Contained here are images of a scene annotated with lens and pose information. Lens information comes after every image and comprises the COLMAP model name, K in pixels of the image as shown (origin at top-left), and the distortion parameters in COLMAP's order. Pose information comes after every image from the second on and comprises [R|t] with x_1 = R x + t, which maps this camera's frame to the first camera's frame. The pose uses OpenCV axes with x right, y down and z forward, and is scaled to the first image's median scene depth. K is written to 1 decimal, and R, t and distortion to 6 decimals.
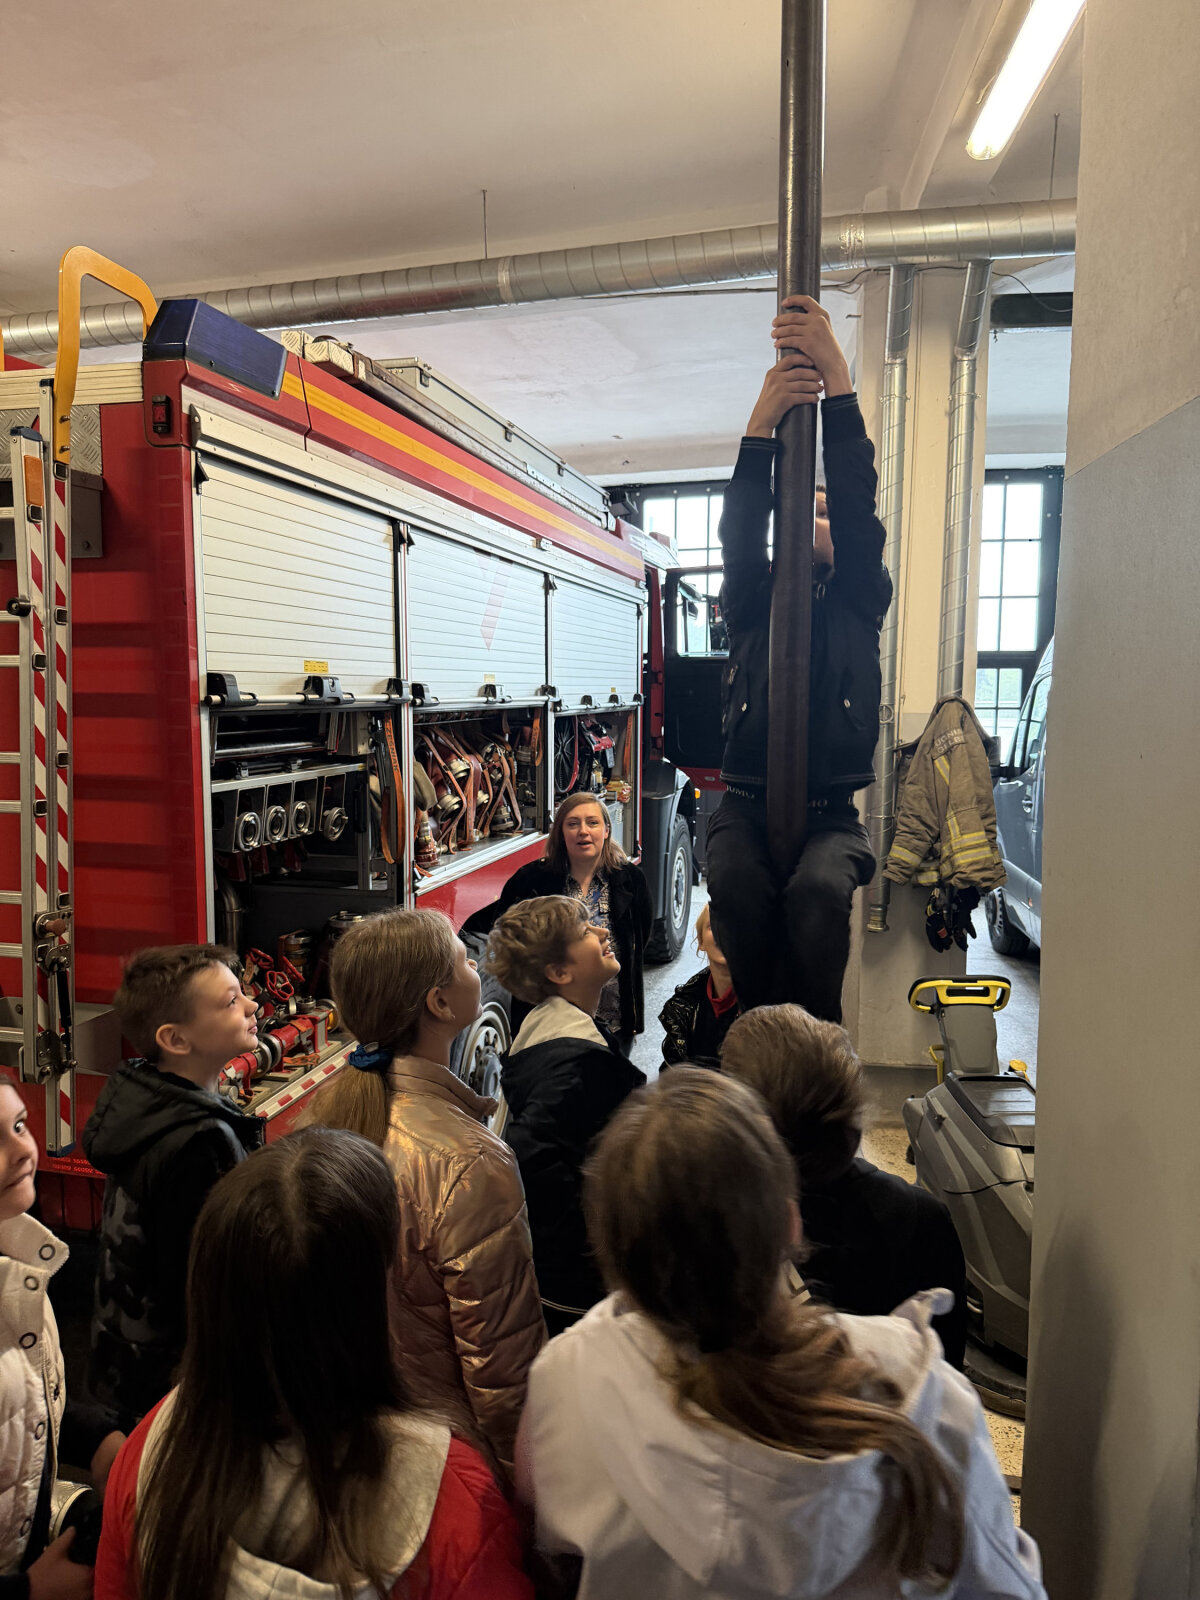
lens RADIAL K [[1183.2, 0, 597.5], [0, 1183.2, 805.1], [0, 0, 1]] dist [-0.002787, -0.008898]
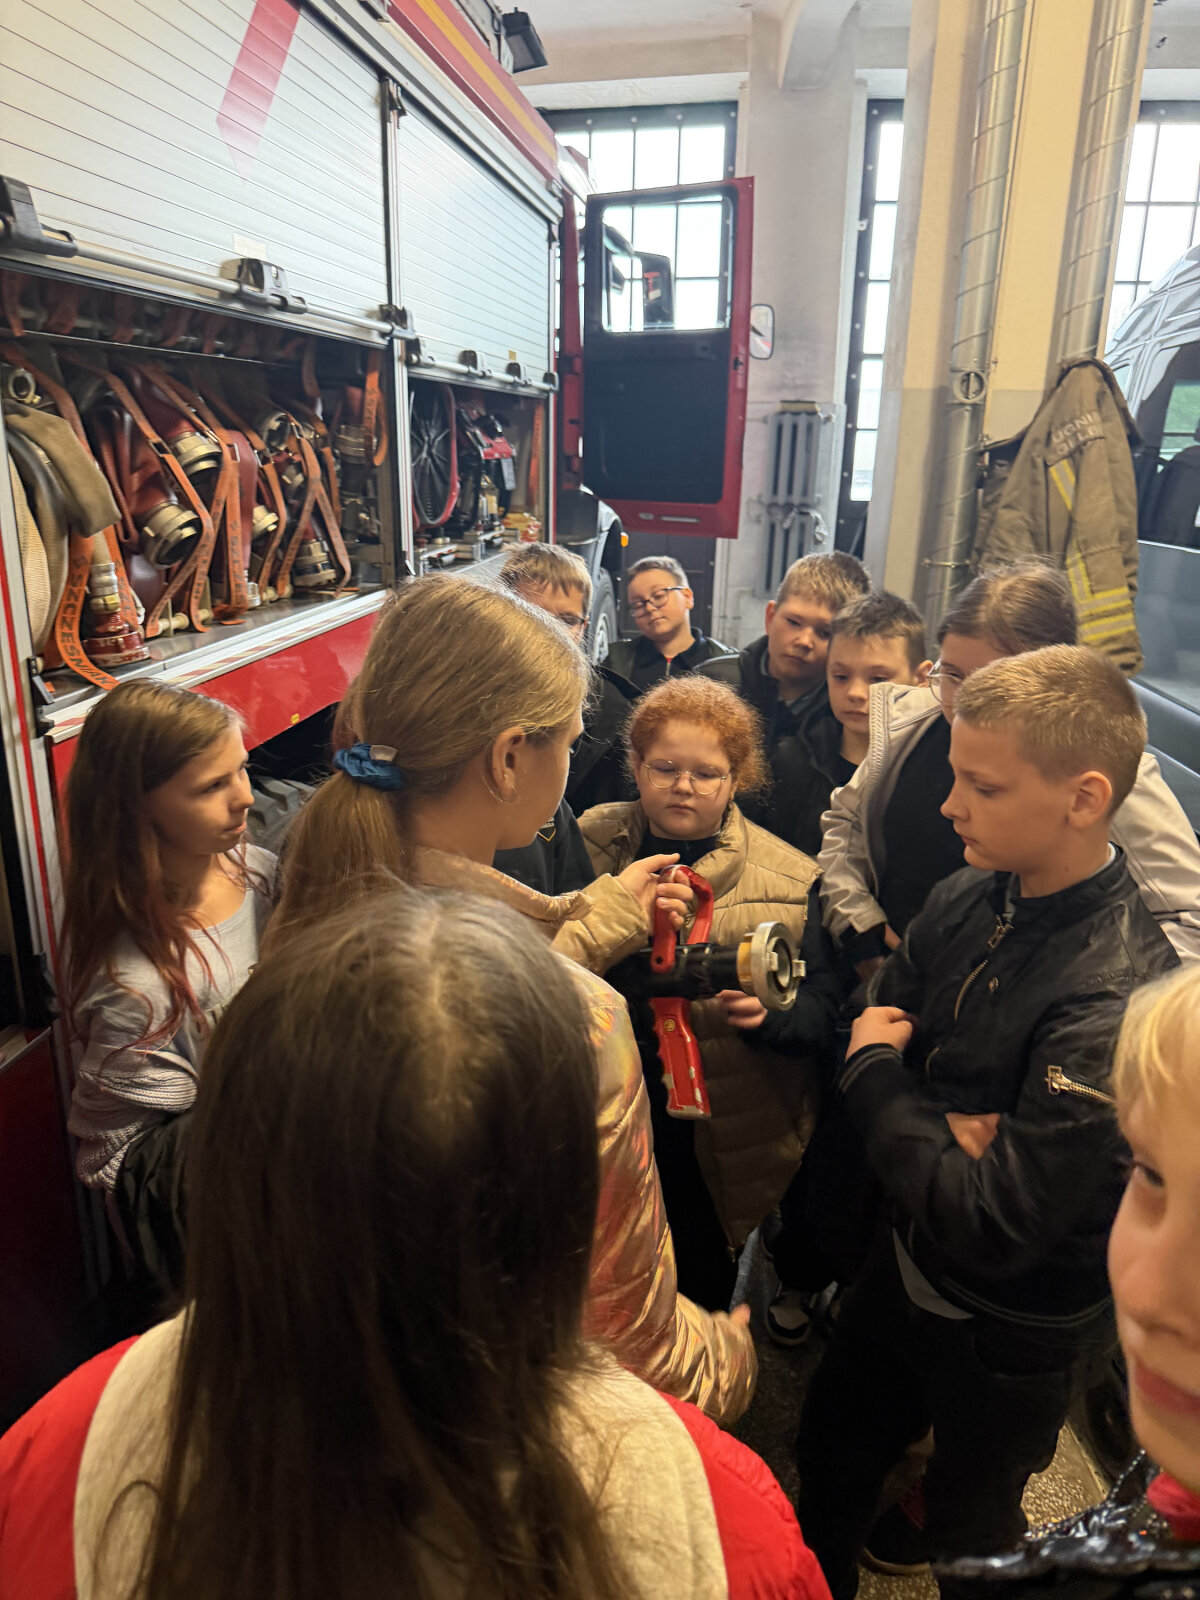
lens RADIAL K [[1183.2, 0, 597.5], [0, 1183.2, 805.1], [0, 0, 1]] dist [-0.002787, -0.008898]
pose [[0.996047, -0.018254, 0.086931, -0.000384], [0.000784, 0.980427, 0.196883, 0.012257], [-0.088824, -0.196037, 0.976565, 0.407960]]
